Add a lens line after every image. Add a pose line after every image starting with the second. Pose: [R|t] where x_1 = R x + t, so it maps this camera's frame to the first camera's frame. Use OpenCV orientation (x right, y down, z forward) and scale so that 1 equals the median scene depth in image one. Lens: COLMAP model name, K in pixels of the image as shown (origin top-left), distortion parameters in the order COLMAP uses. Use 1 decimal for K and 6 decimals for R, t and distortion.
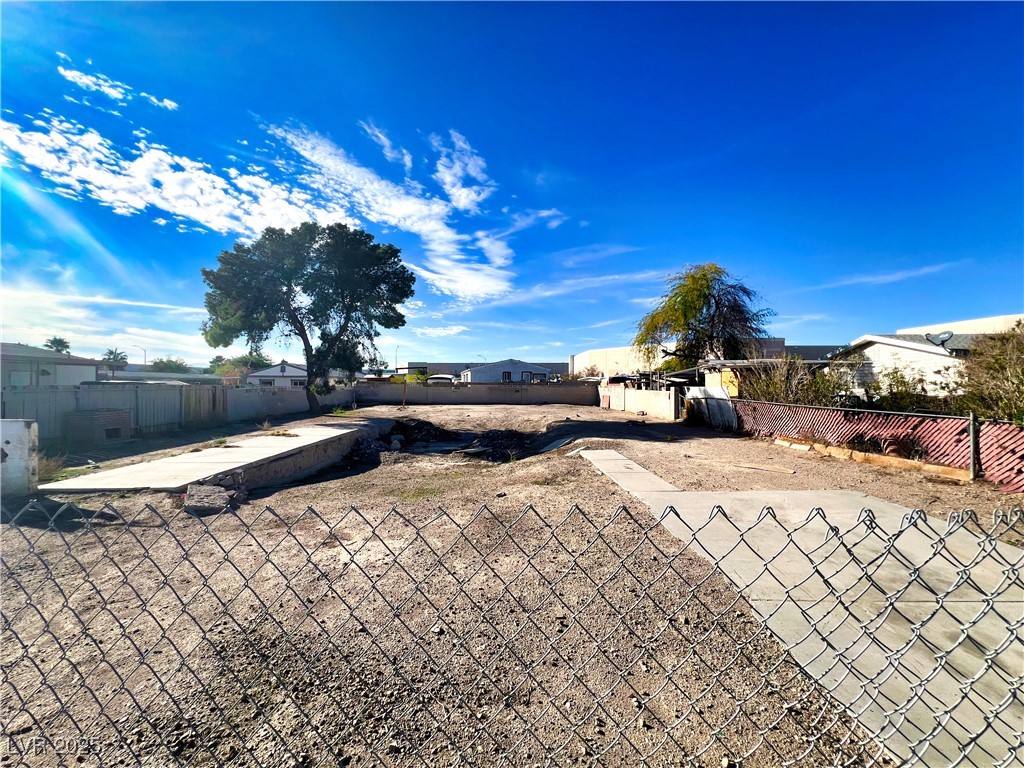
lens RADIAL K [[404.5, 0, 510.9], [0, 404.5, 382.4], [0, 0, 1]] dist [-0.001219, -0.000027]
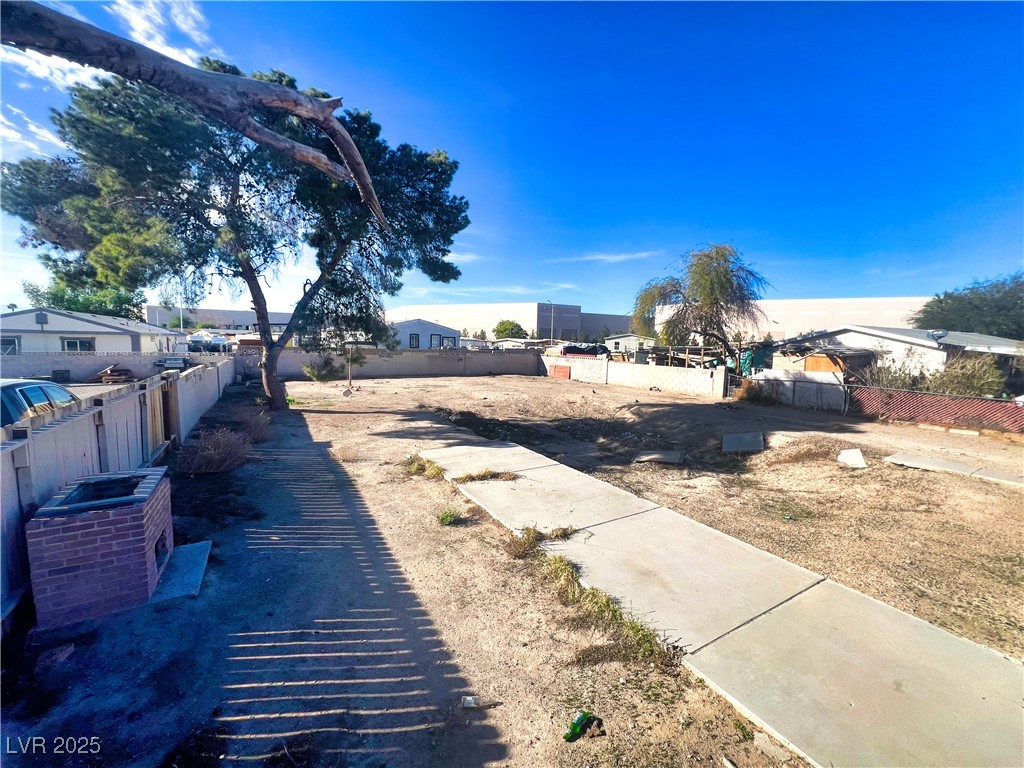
lens RADIAL K [[410.1, 0, 508.1], [0, 410.1, 384.8], [0, 0, 1]] dist [-0.001897, 0.000347]
pose [[0.880261, -0.030950, 0.473480, -0.569928], [-0.023044, 0.993905, 0.107809, -0.041258], [-0.473930, -0.105811, 0.874182, 0.352076]]
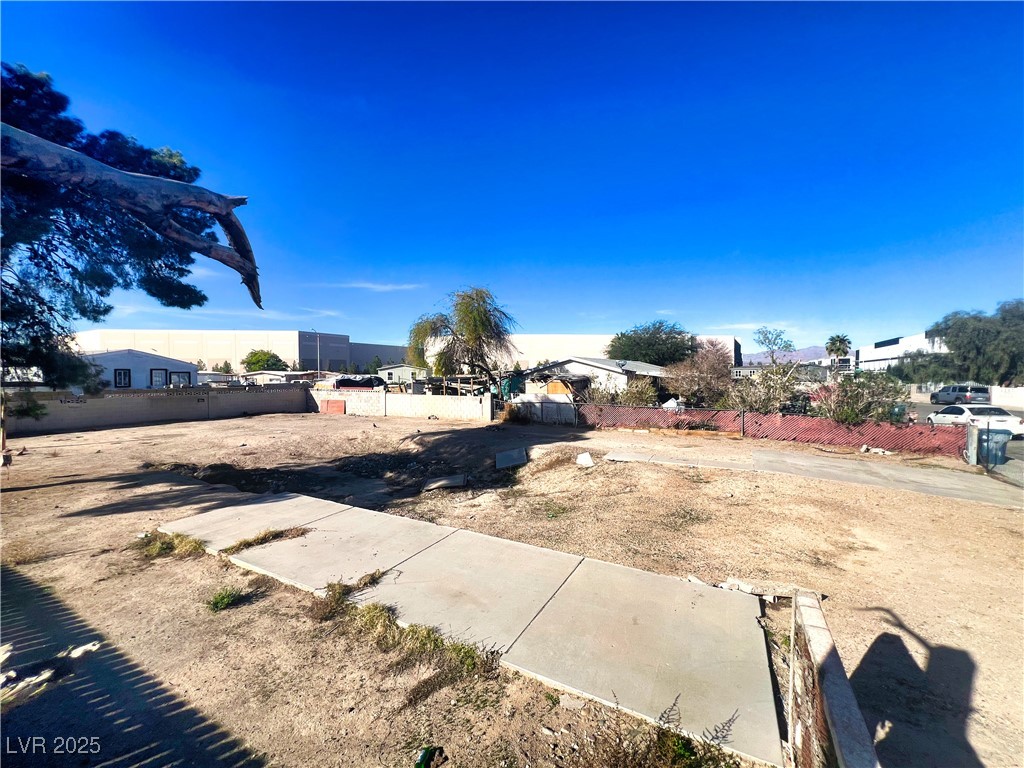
lens RADIAL K [[410.1, 0, 508.1], [0, 410.1, 384.8], [0, 0, 1]] dist [-0.001897, 0.000347]
pose [[0.510826, -0.025178, 0.859316, -0.589307], [0.000295, 0.999576, 0.029113, -0.047274], [-0.859684, -0.014618, 0.510617, 0.353525]]
